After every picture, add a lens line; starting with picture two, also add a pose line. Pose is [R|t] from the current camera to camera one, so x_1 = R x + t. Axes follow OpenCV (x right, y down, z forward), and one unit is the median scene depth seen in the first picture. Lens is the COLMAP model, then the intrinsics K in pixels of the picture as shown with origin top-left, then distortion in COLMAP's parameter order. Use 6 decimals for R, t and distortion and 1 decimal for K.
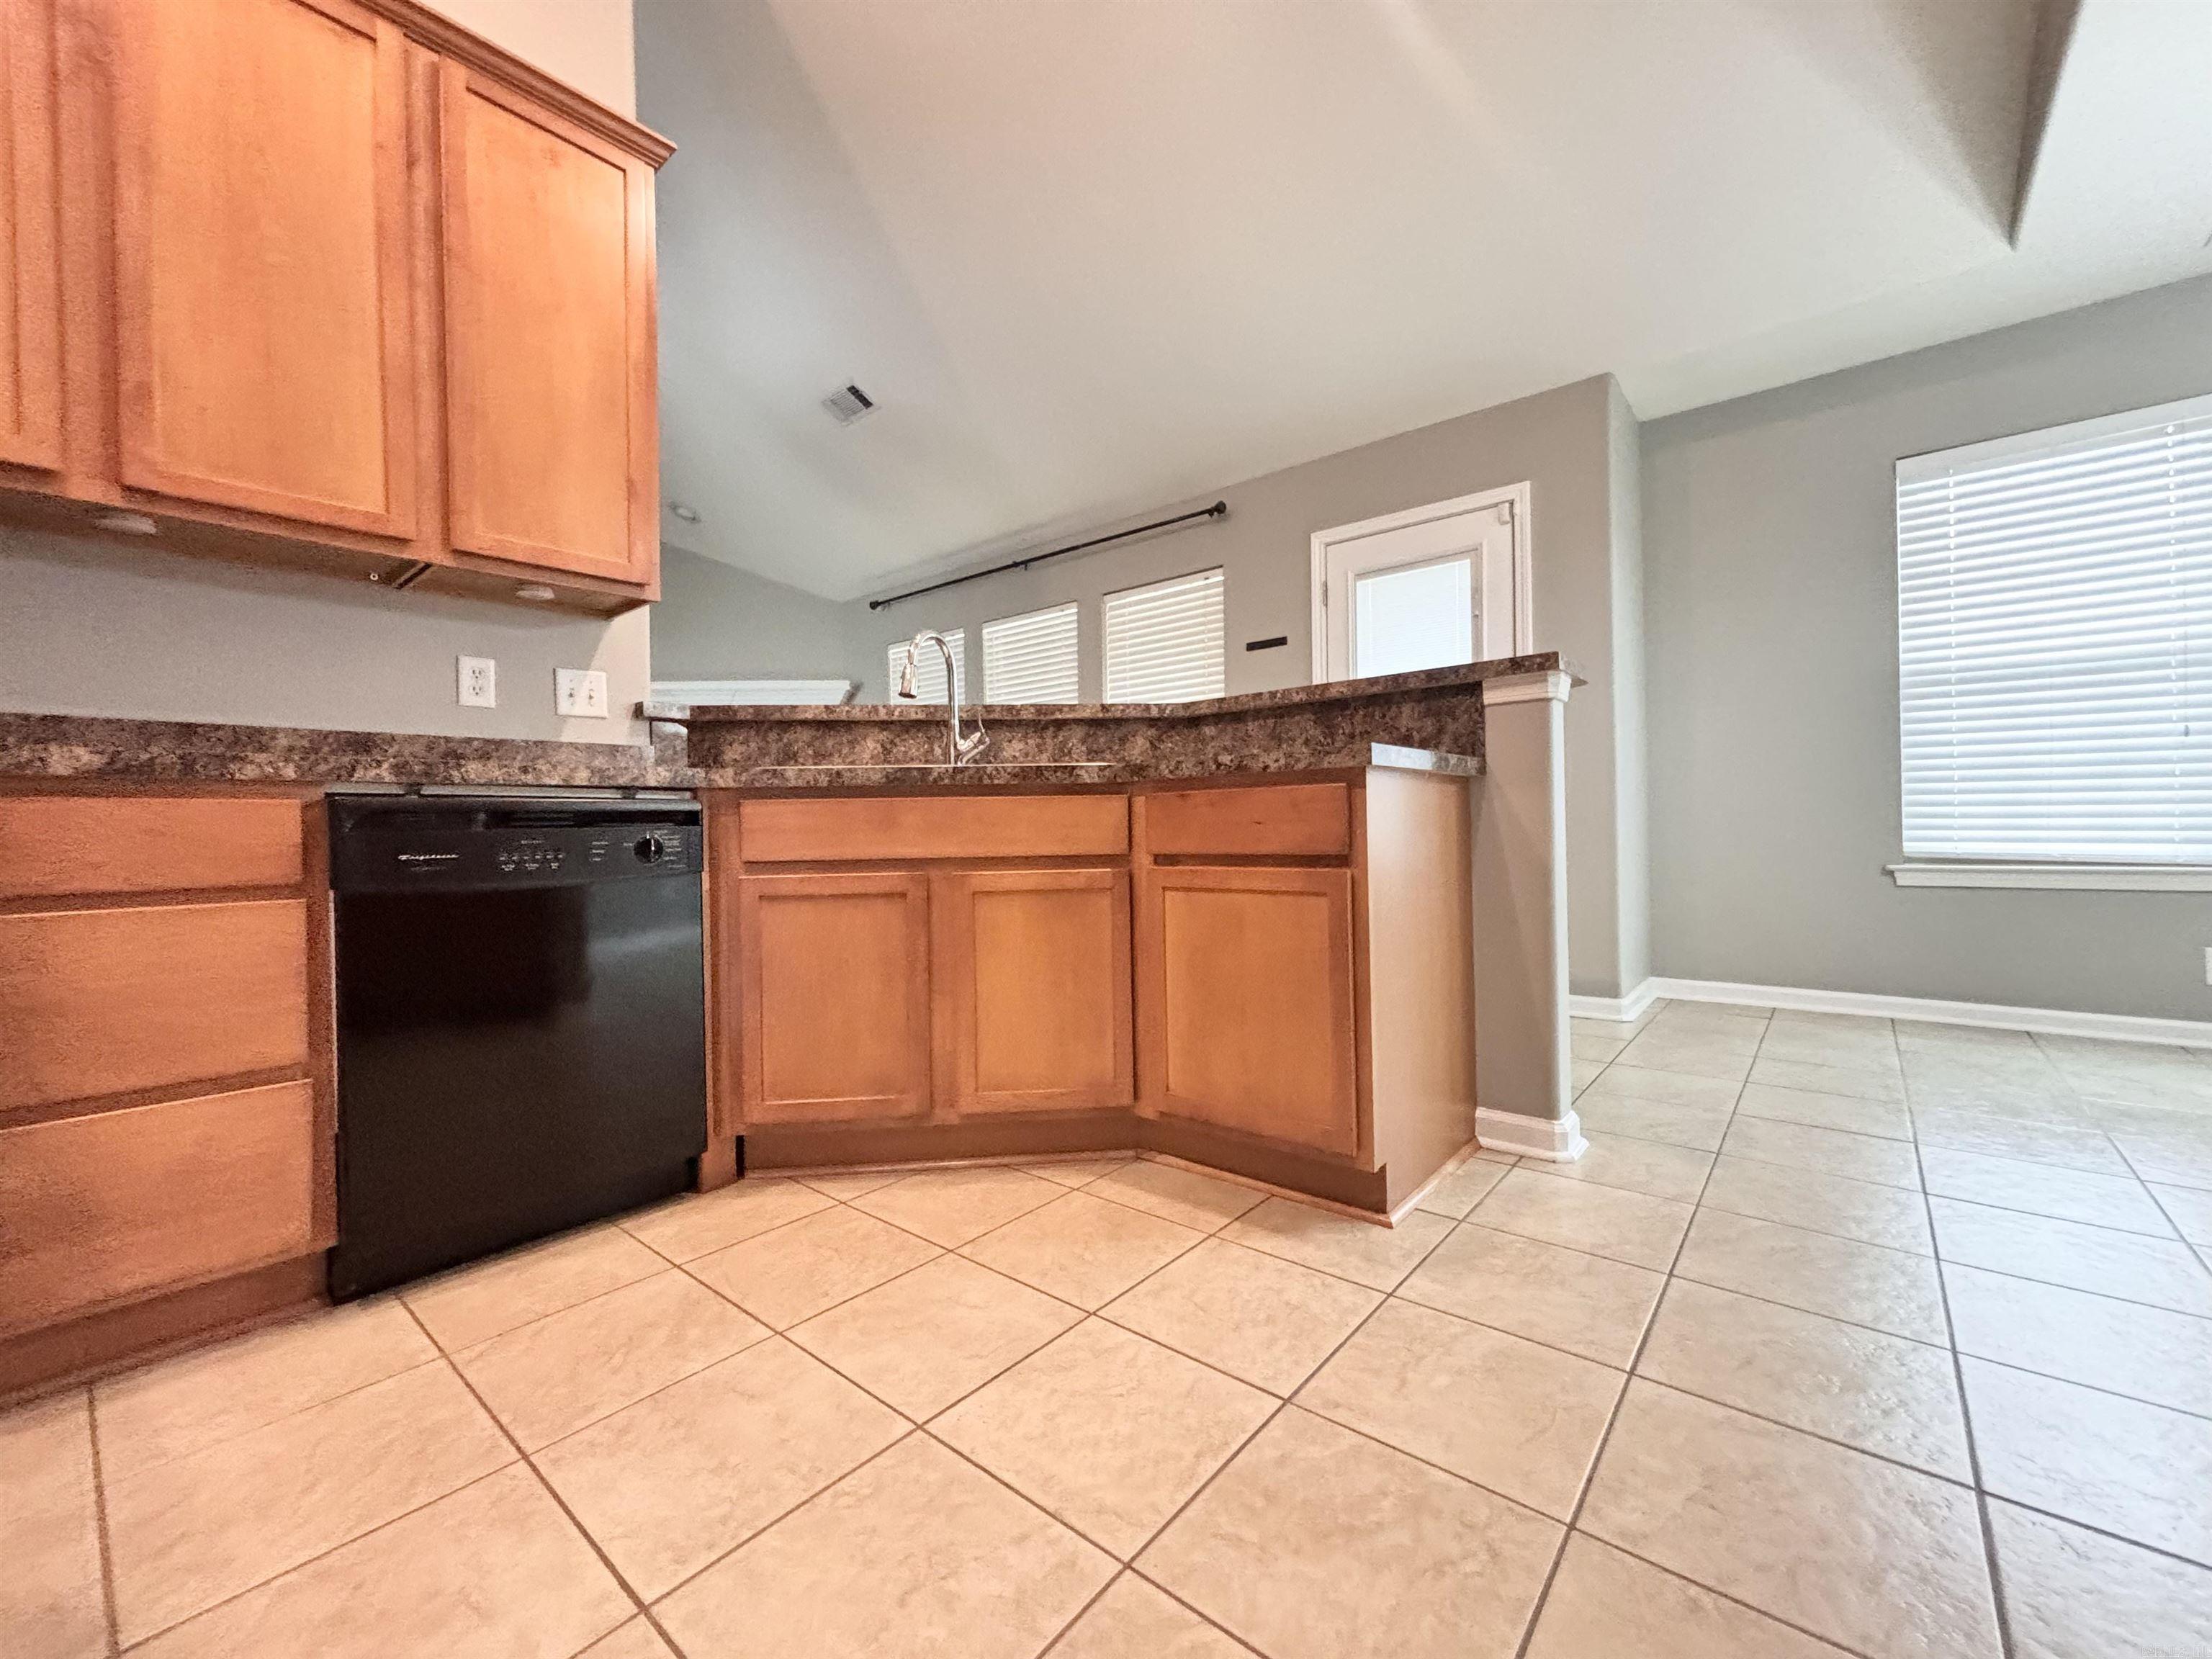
lens RADIAL K [[890.1, 0, 1100.8], [0, 890.1, 836.3], [0, 0, 1]] dist [0.005452, -0.000979]
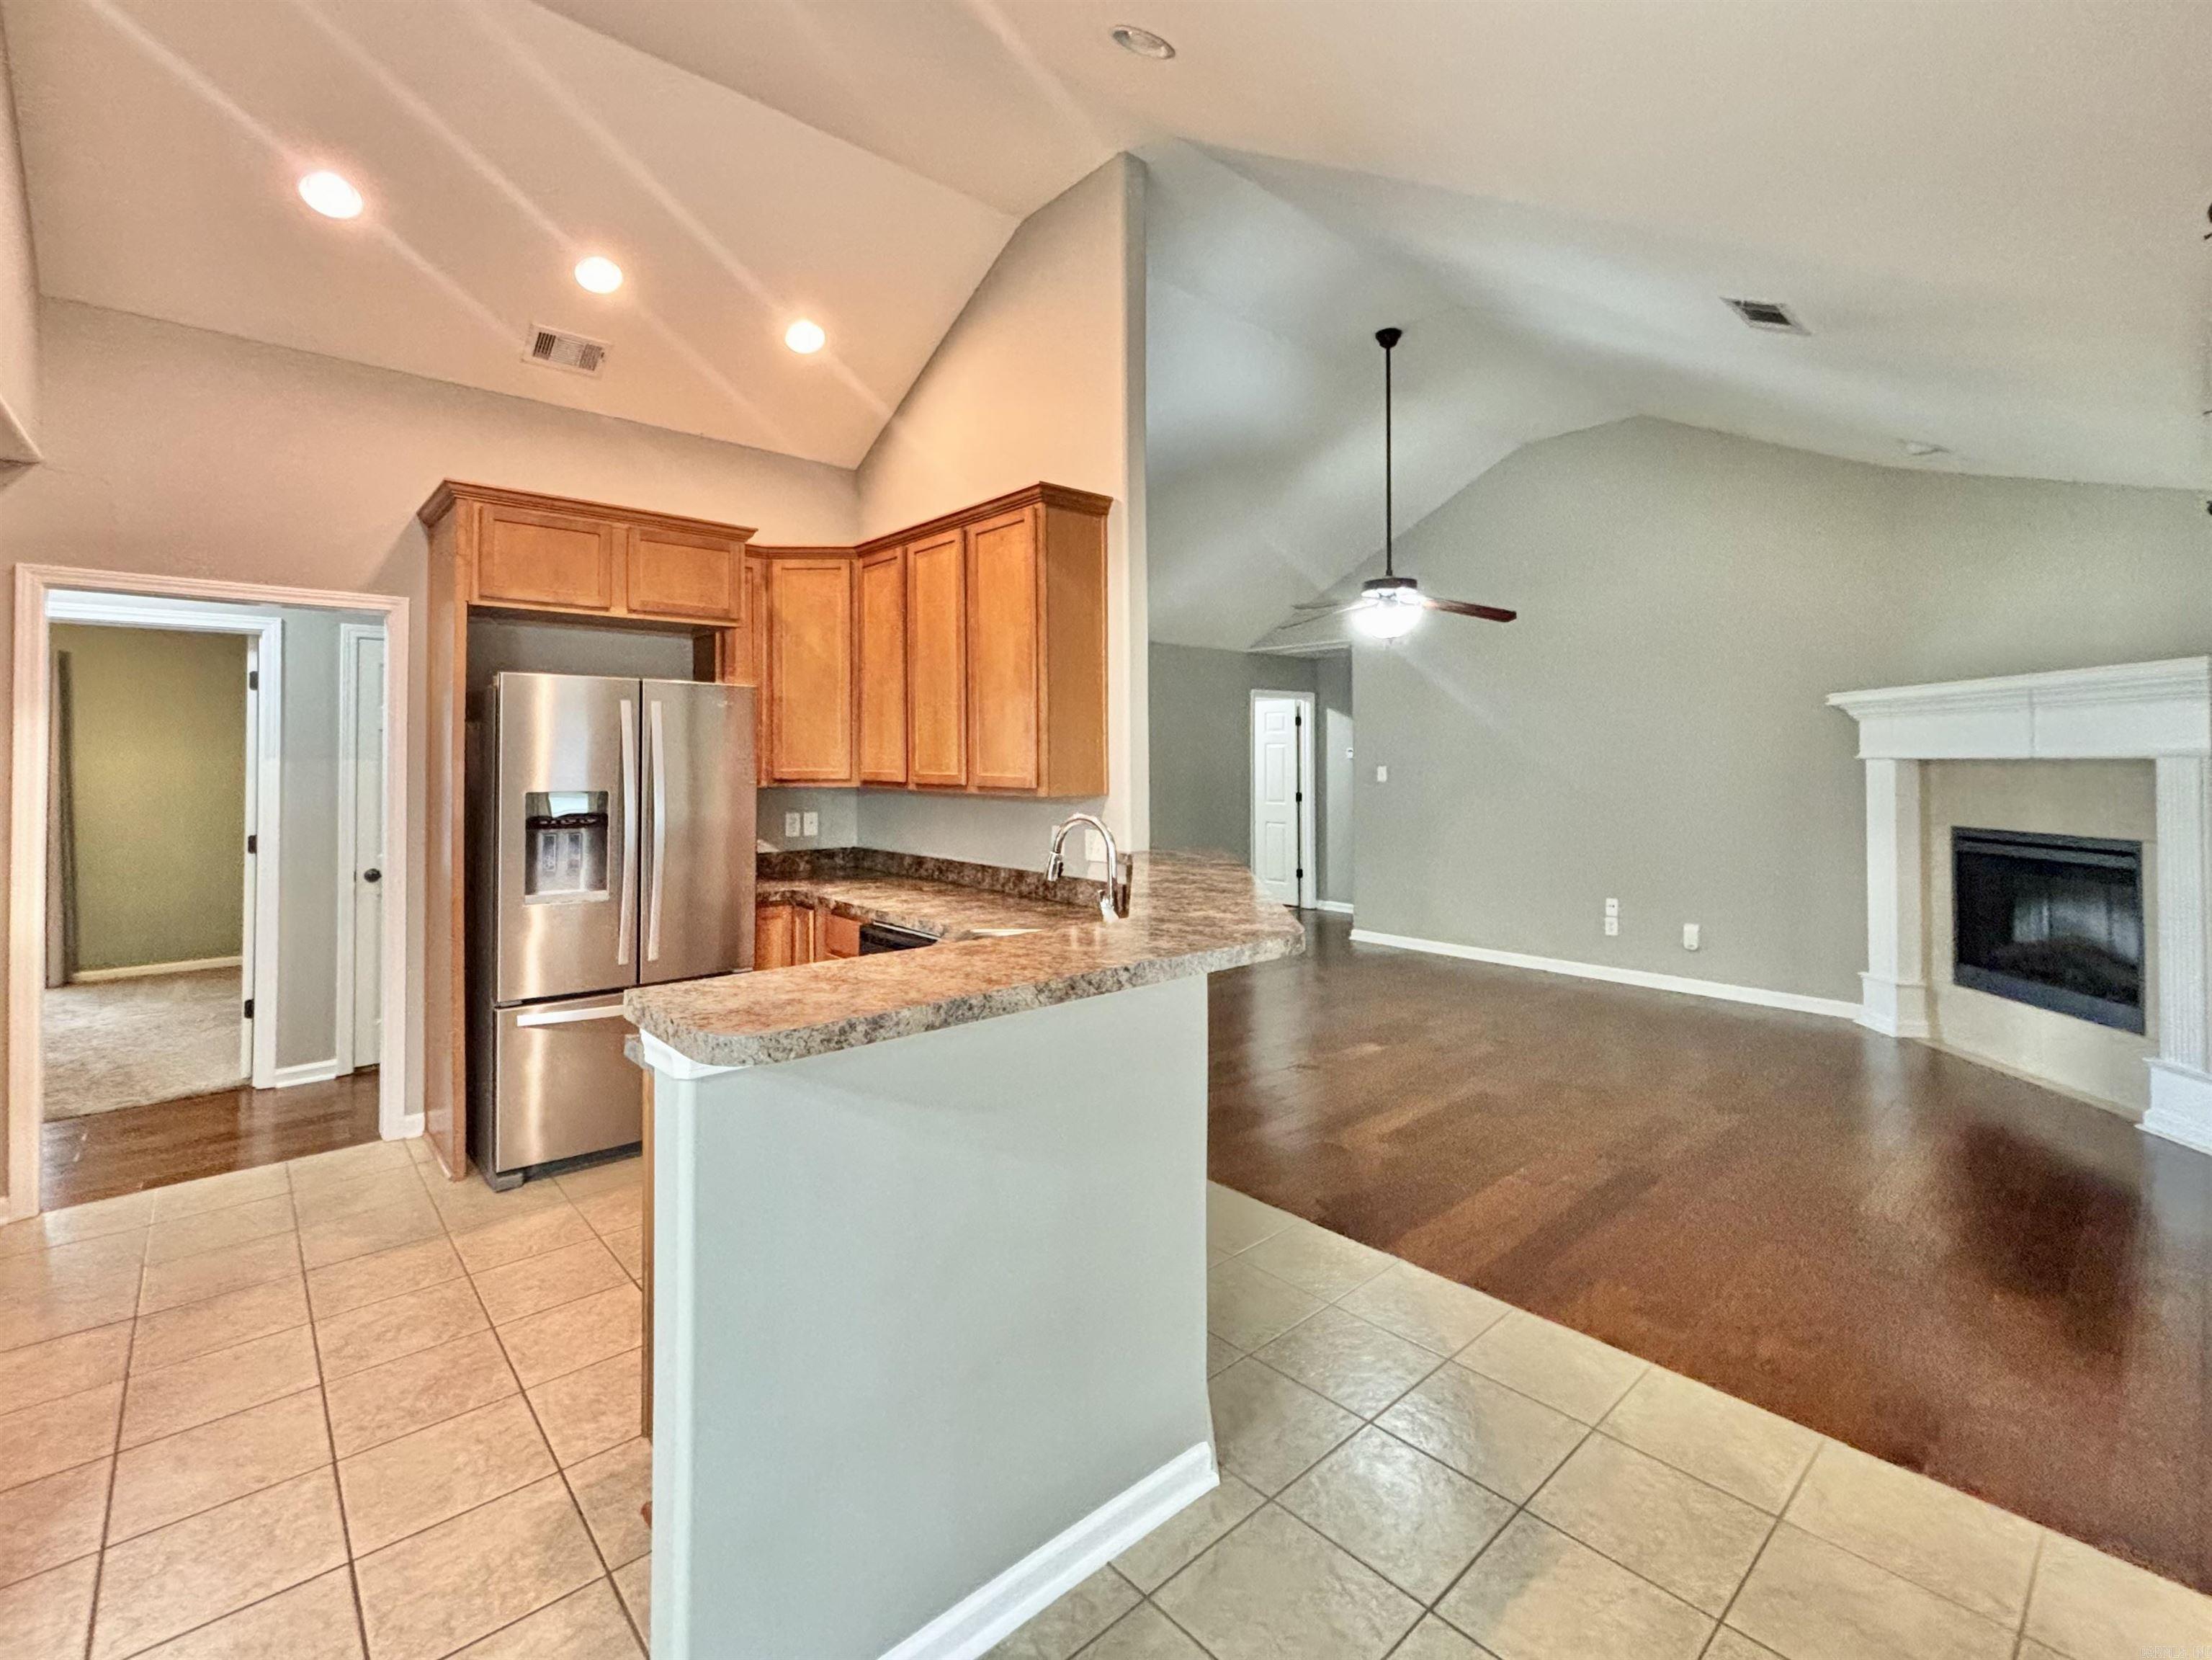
lens RADIAL K [[982.6, 0, 1107.7], [0, 982.6, 746.5], [0, 0, 1]] dist [-0.000866, -0.000814]
pose [[-0.139691, 0.008308, -0.990160, 1.209215], [-0.008993, 0.999913, 0.009659, -0.404760], [0.990154, 0.010254, -0.139604, 1.493051]]
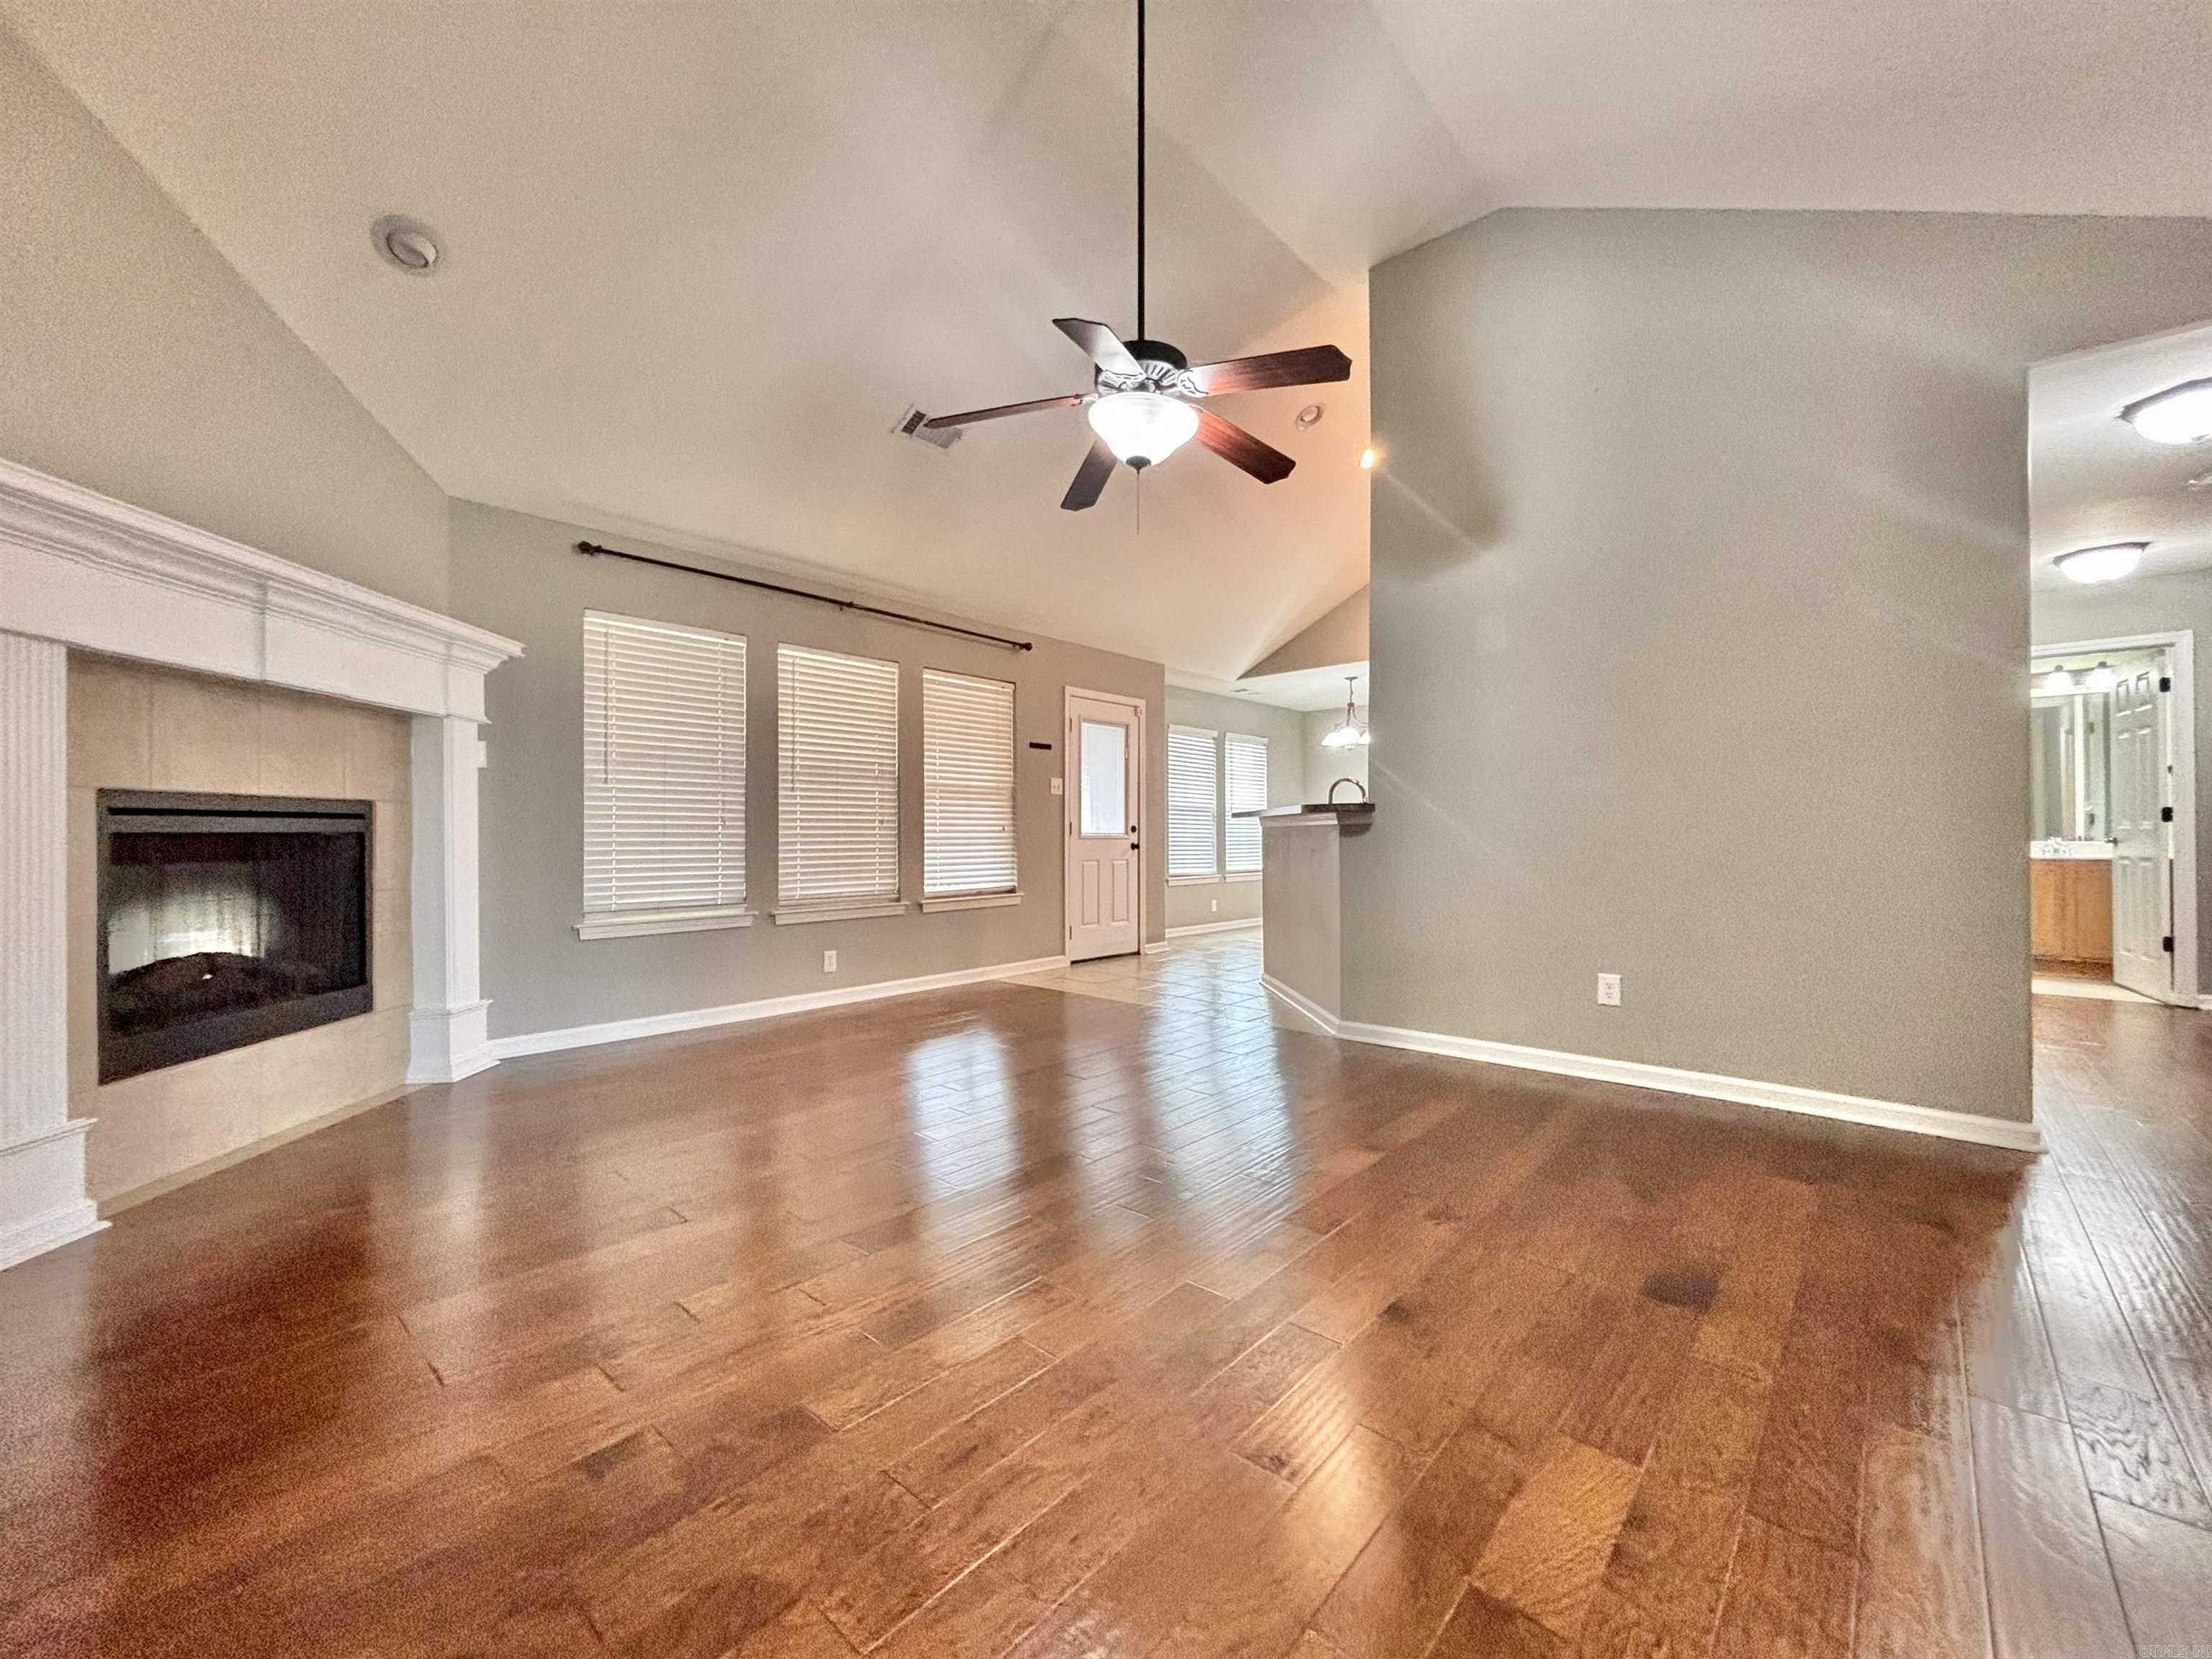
lens RADIAL K [[890.1, 0, 1103.6], [0, 890.1, 835.7], [0, 0, 1]] dist [0.005452, -0.000979]
pose [[0.029973, 0.020517, 0.999340, -2.933600], [0.015081, 0.999666, -0.020976, -0.069977], [-0.999437, 0.015700, 0.029653, 1.913620]]
